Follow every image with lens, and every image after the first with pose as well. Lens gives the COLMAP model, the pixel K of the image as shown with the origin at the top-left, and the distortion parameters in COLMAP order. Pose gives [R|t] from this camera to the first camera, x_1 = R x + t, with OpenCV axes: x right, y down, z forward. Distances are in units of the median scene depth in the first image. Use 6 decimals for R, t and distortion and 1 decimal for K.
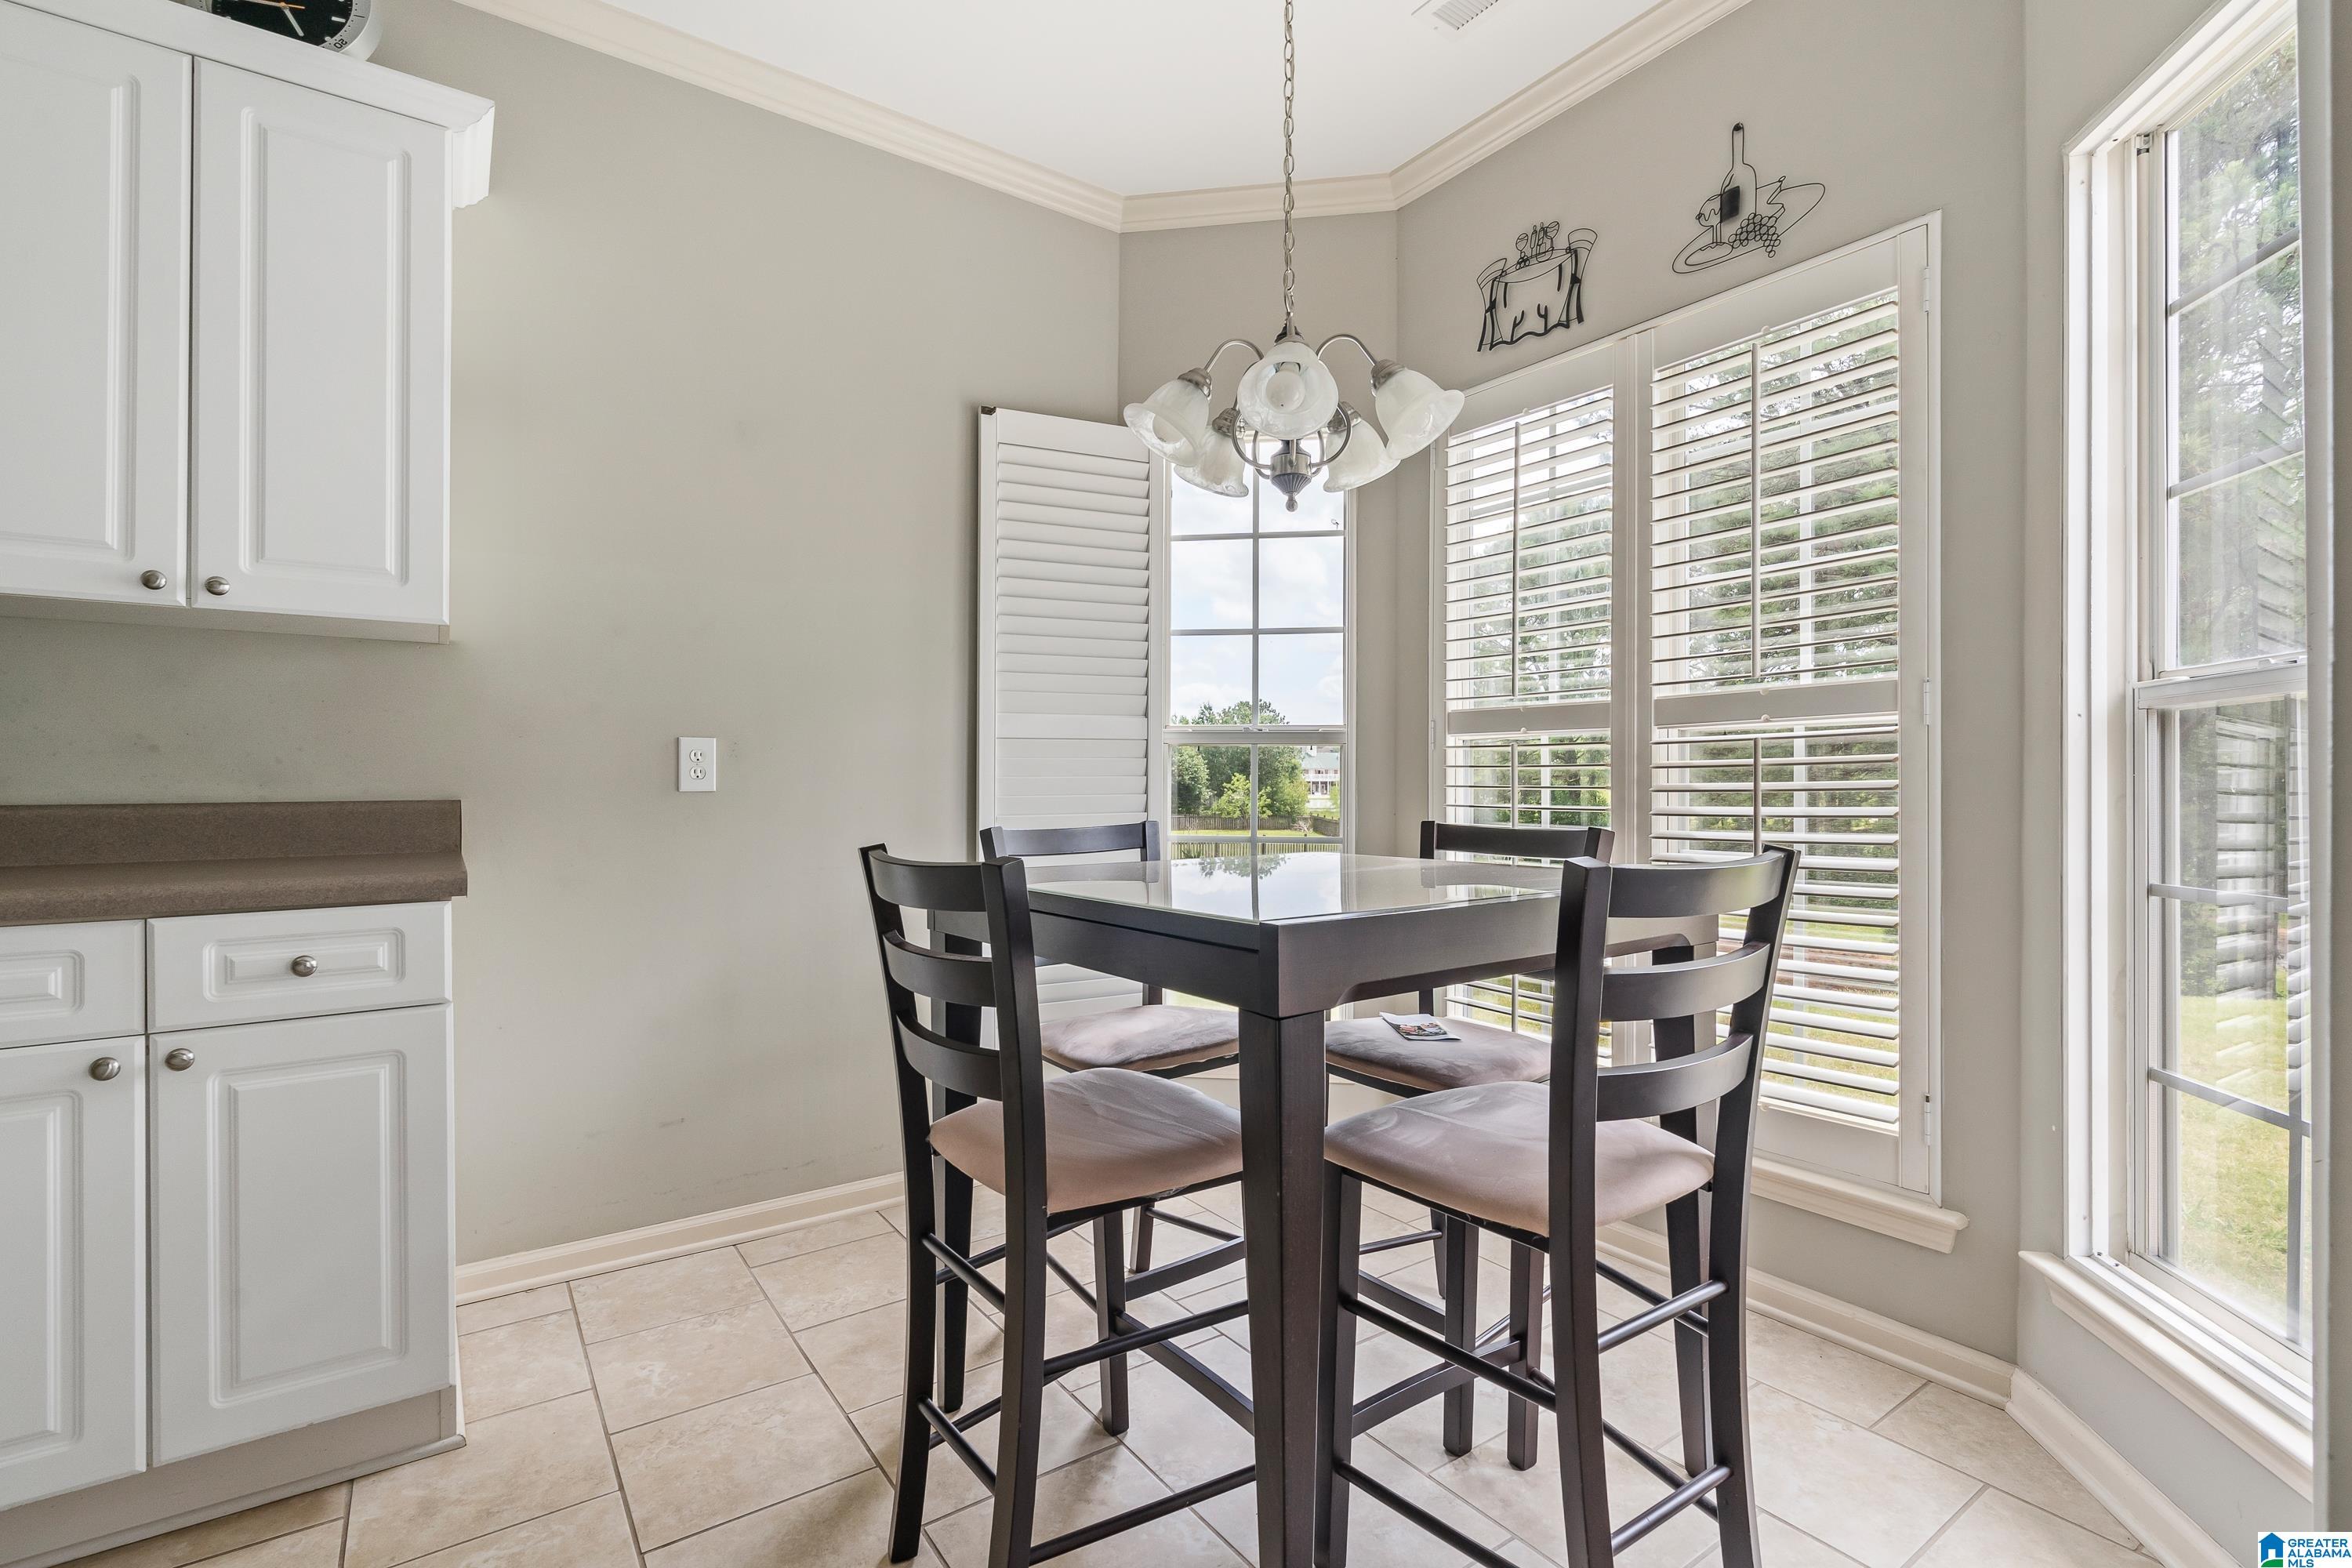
lens RADIAL K [[1067.9, 0, 1175.9], [0, 1067.9, 772.0], [0, 0, 1]] dist [0.001755, 0.000268]
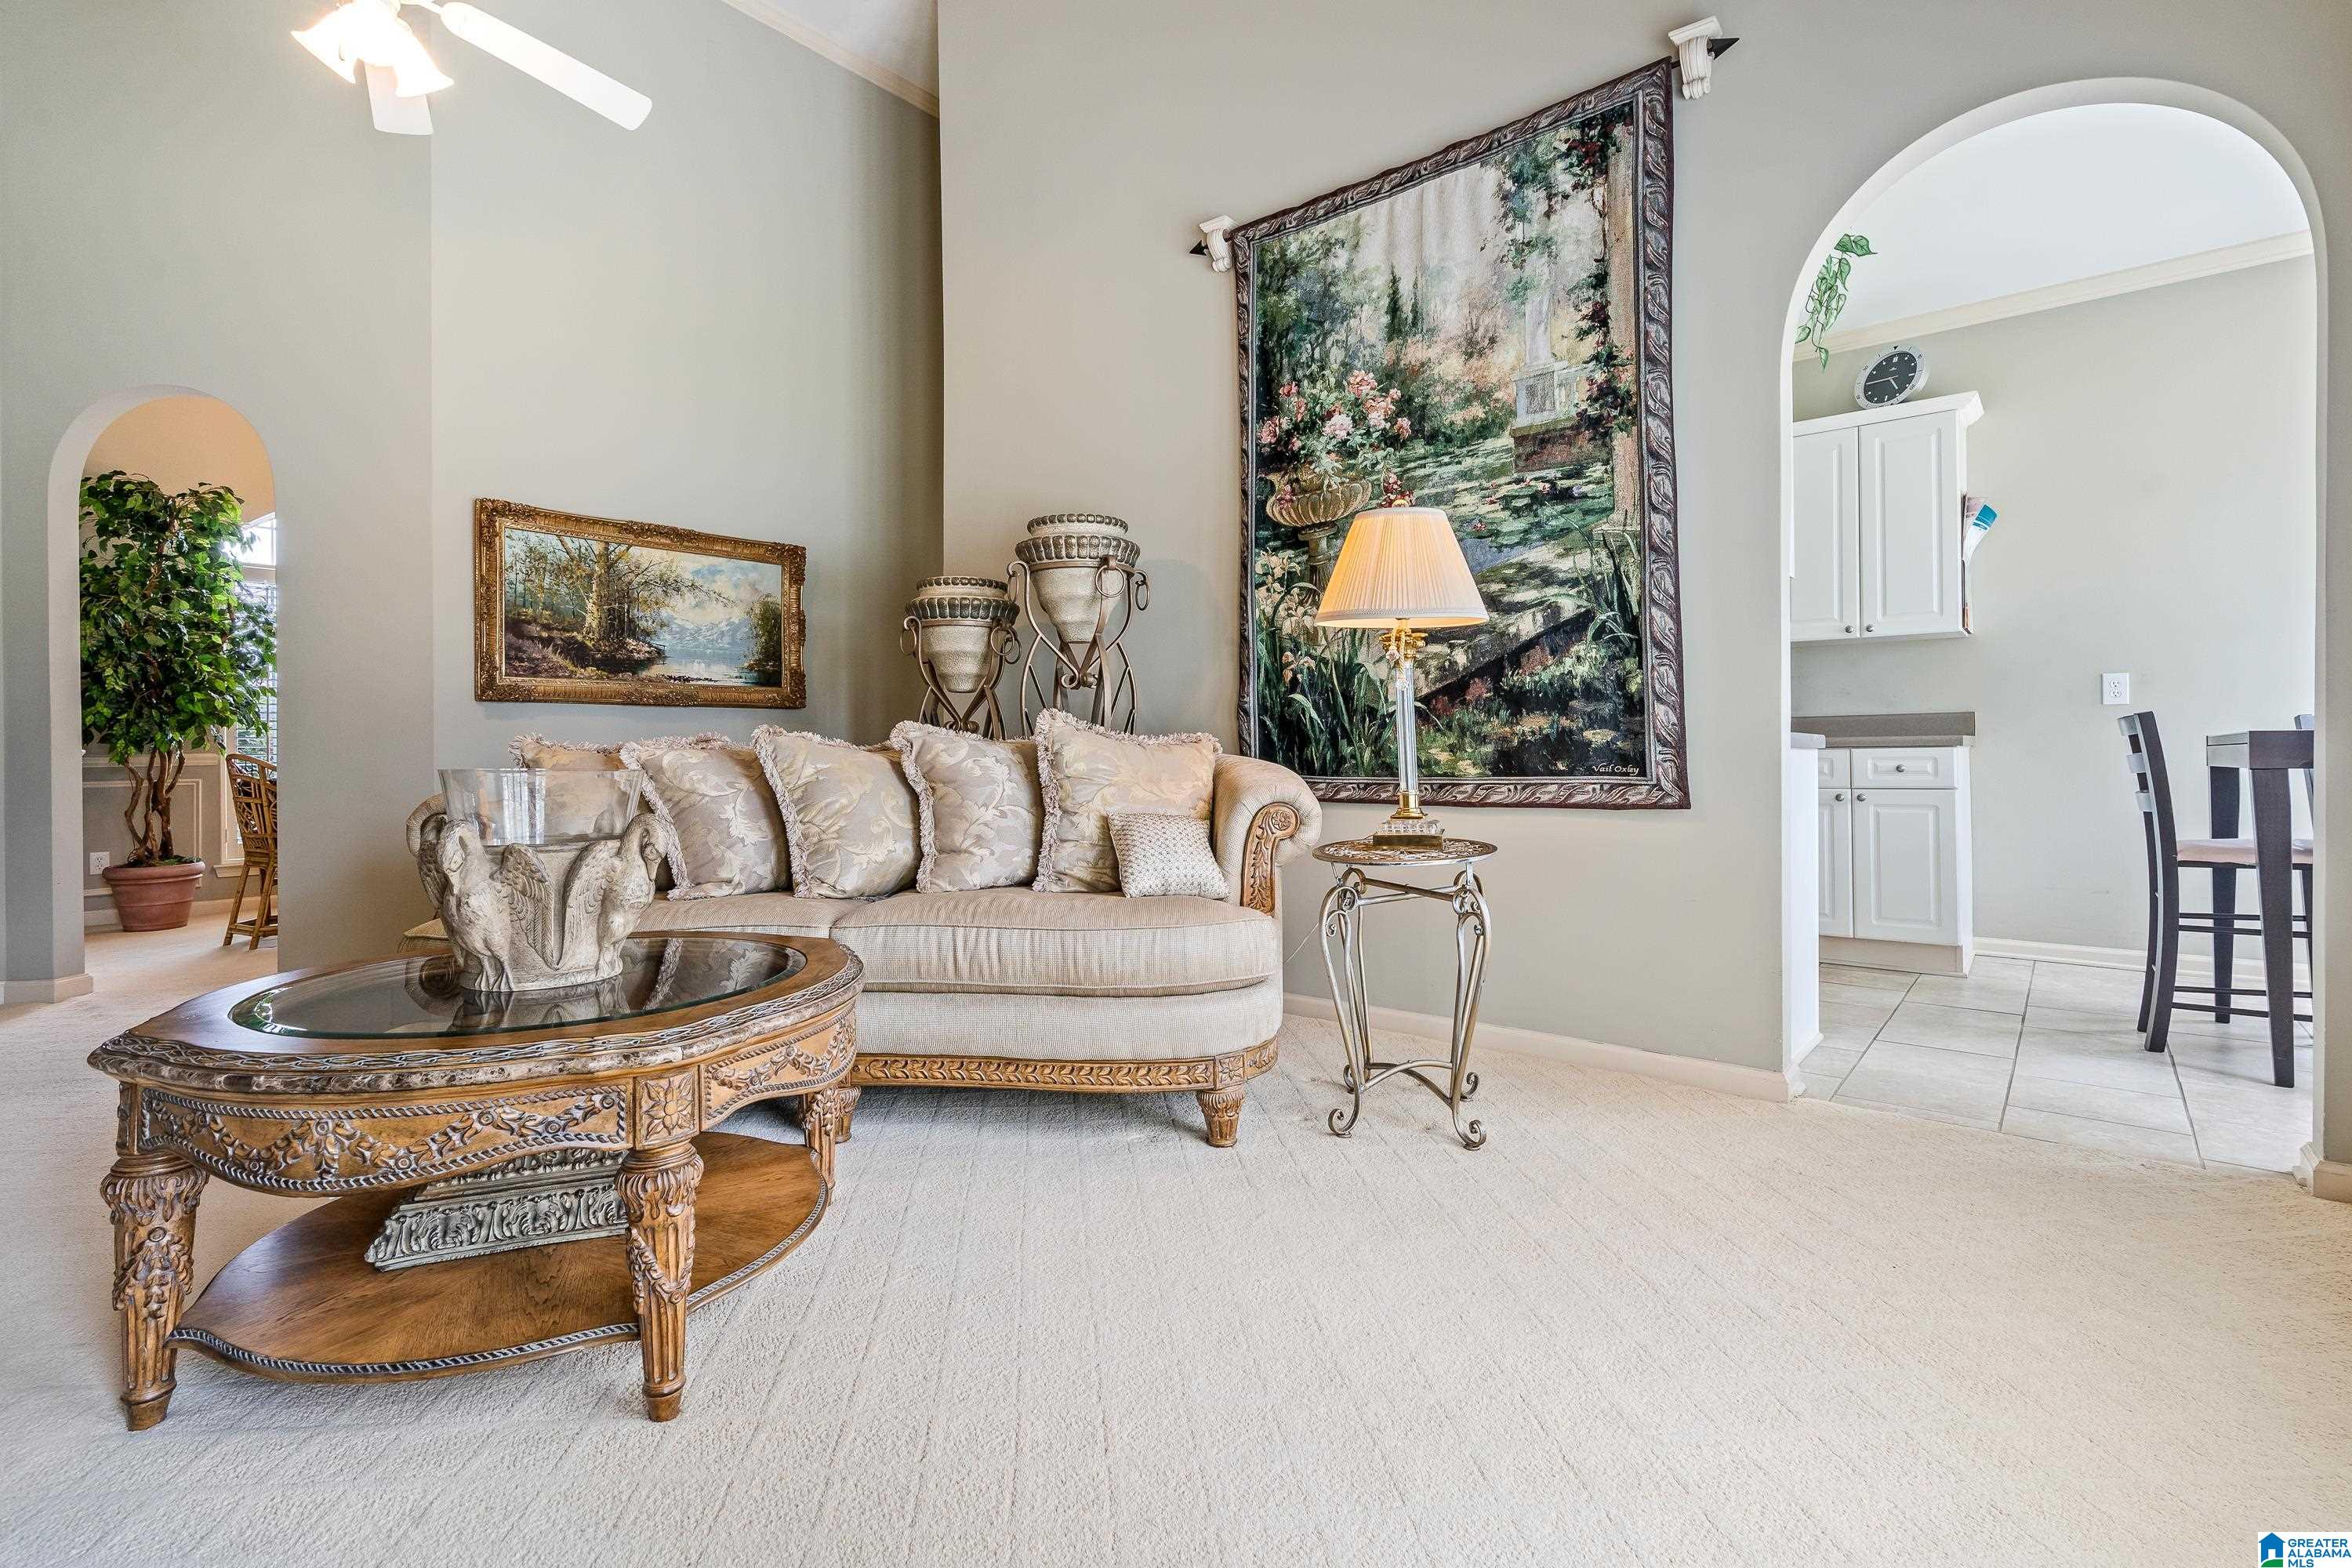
lens RADIAL K [[1082.6, 0, 1172.9], [0, 1082.6, 756.3], [0, 0, 1]] dist [-0.000841, -0.000066]
pose [[0.259801, 0.001837, -0.965660, 1.230331], [0.022459, 0.999716, 0.007944, 0.079835], [0.965401, -0.023751, 0.259686, -1.355451]]
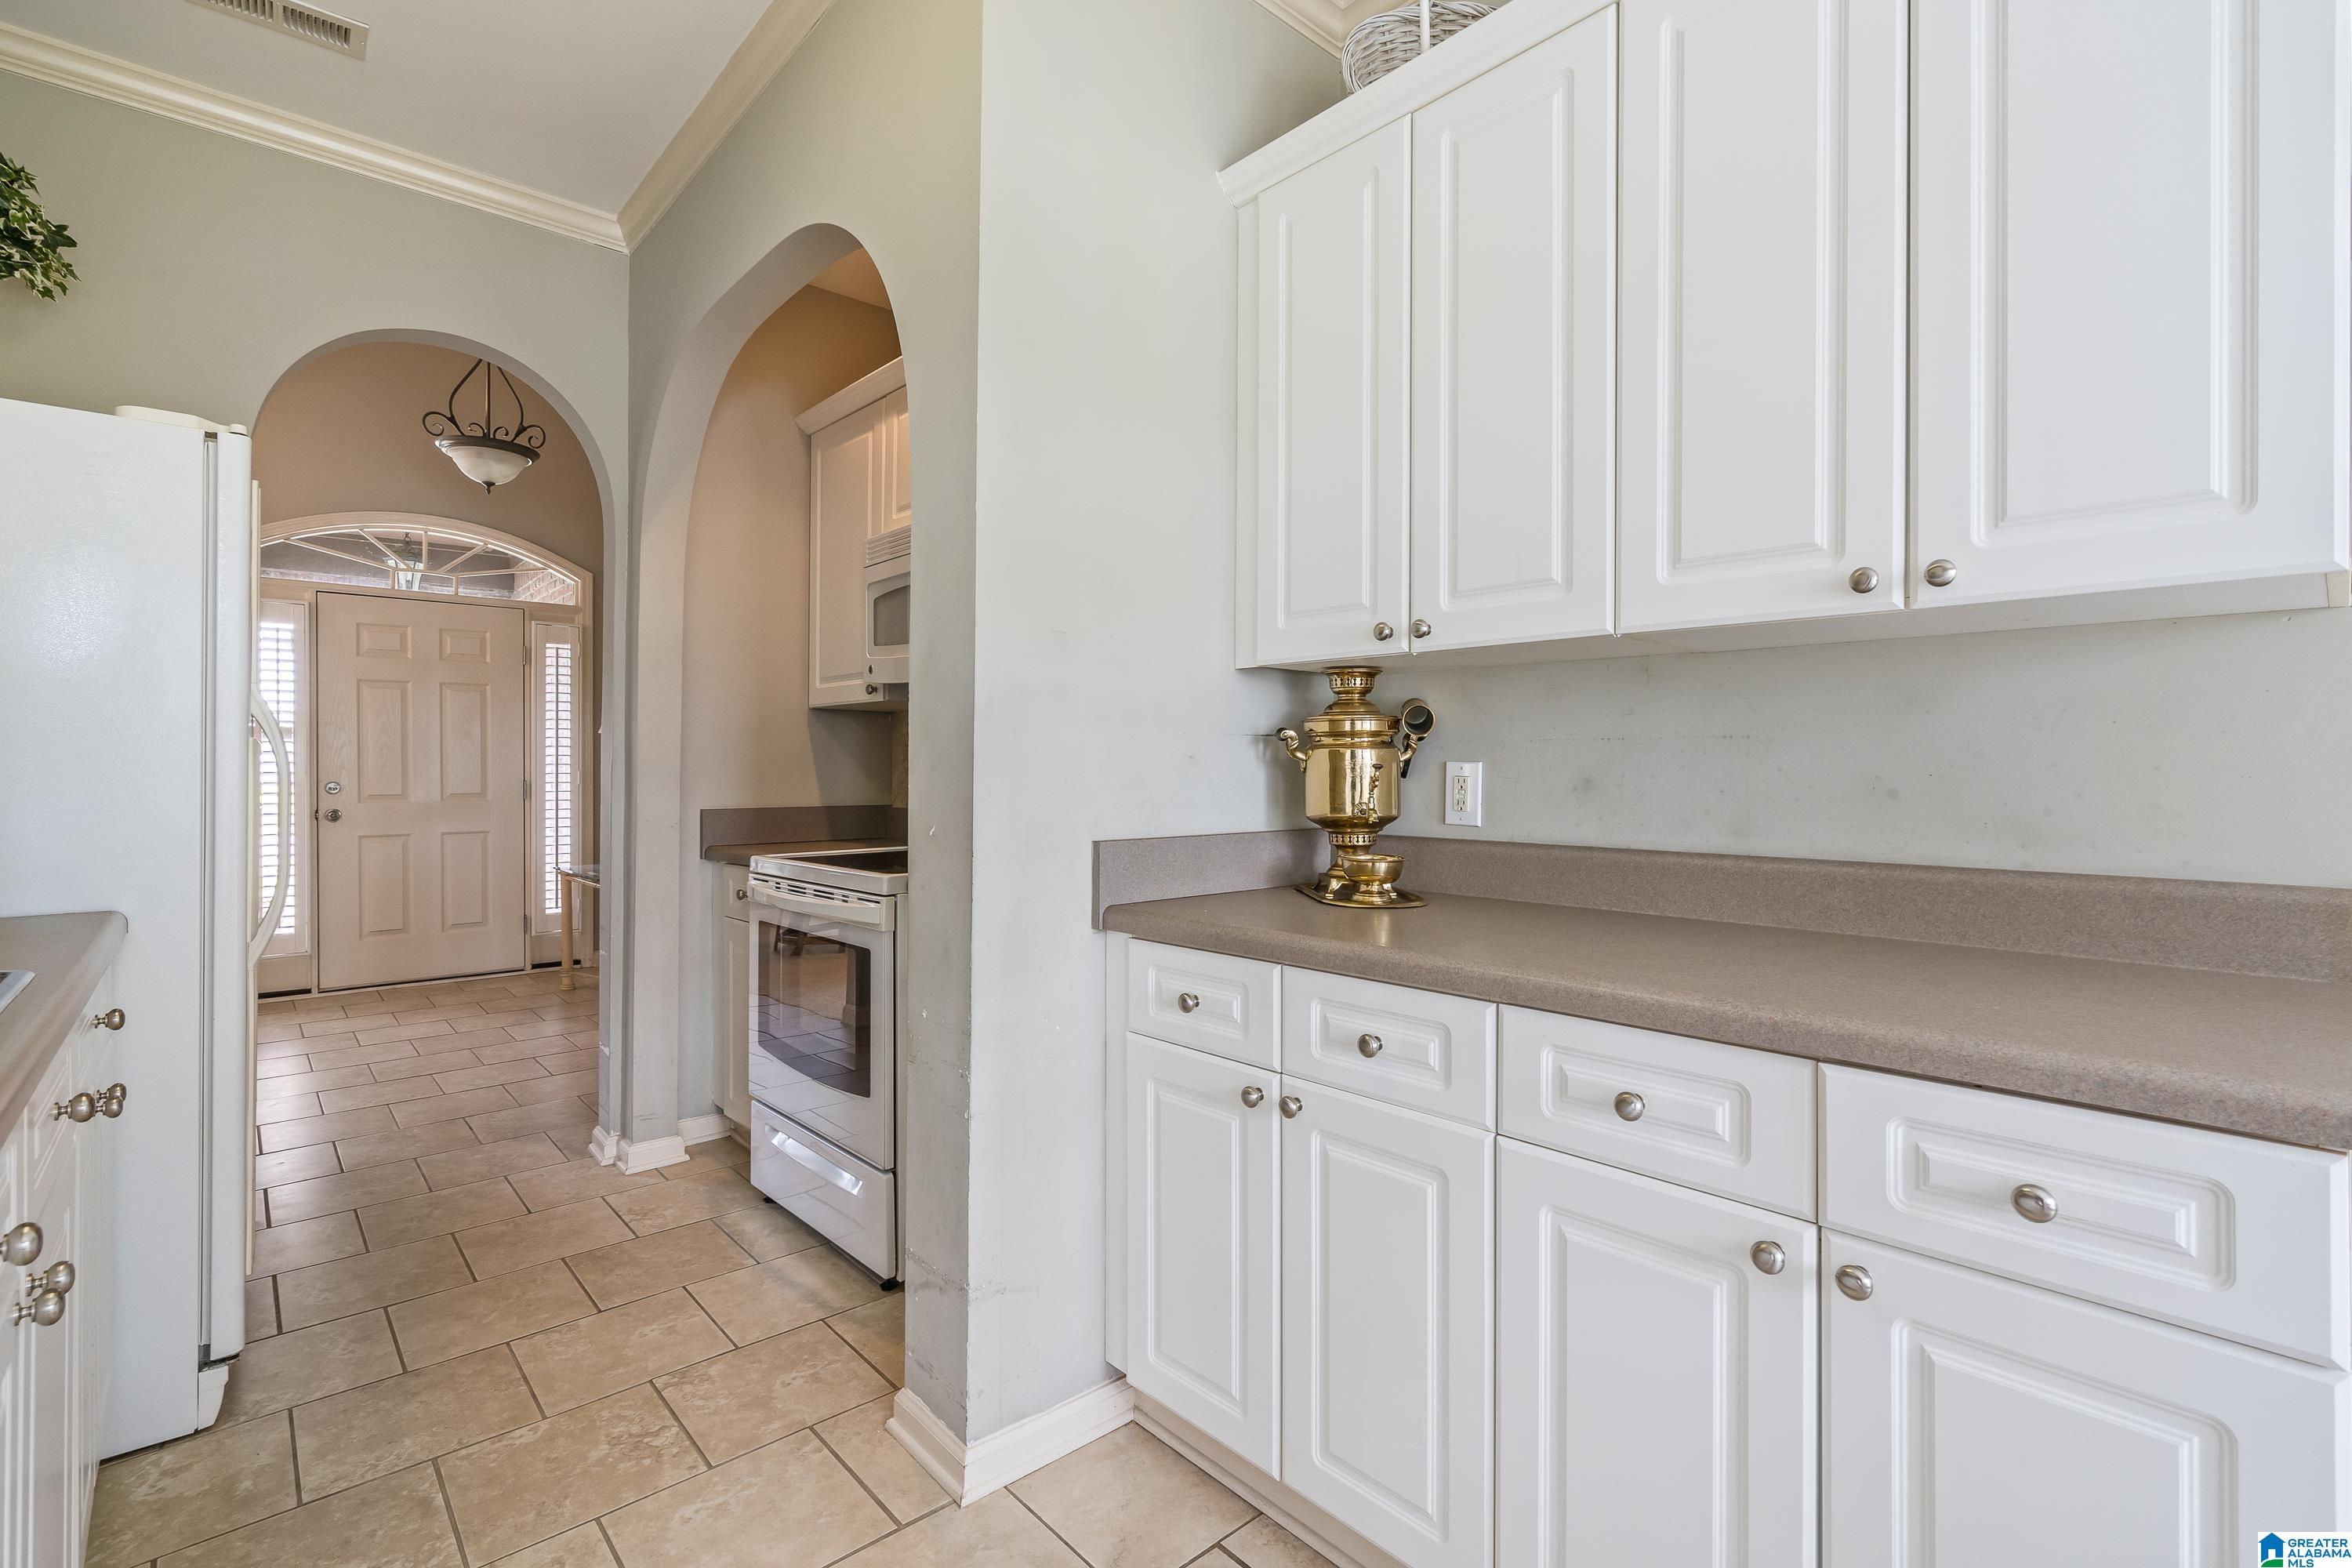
lens RADIAL K [[1055.7, 0, 1178.9], [0, 1055.7, 768.5], [0, 0, 1]] dist [-0.001303, -0.000100]
pose [[0.125599, 0.005641, -0.992065, -0.281762], [0.005564, 0.999964, 0.006391, -0.055103], [0.992066, -0.006323, 0.125563, 0.429656]]
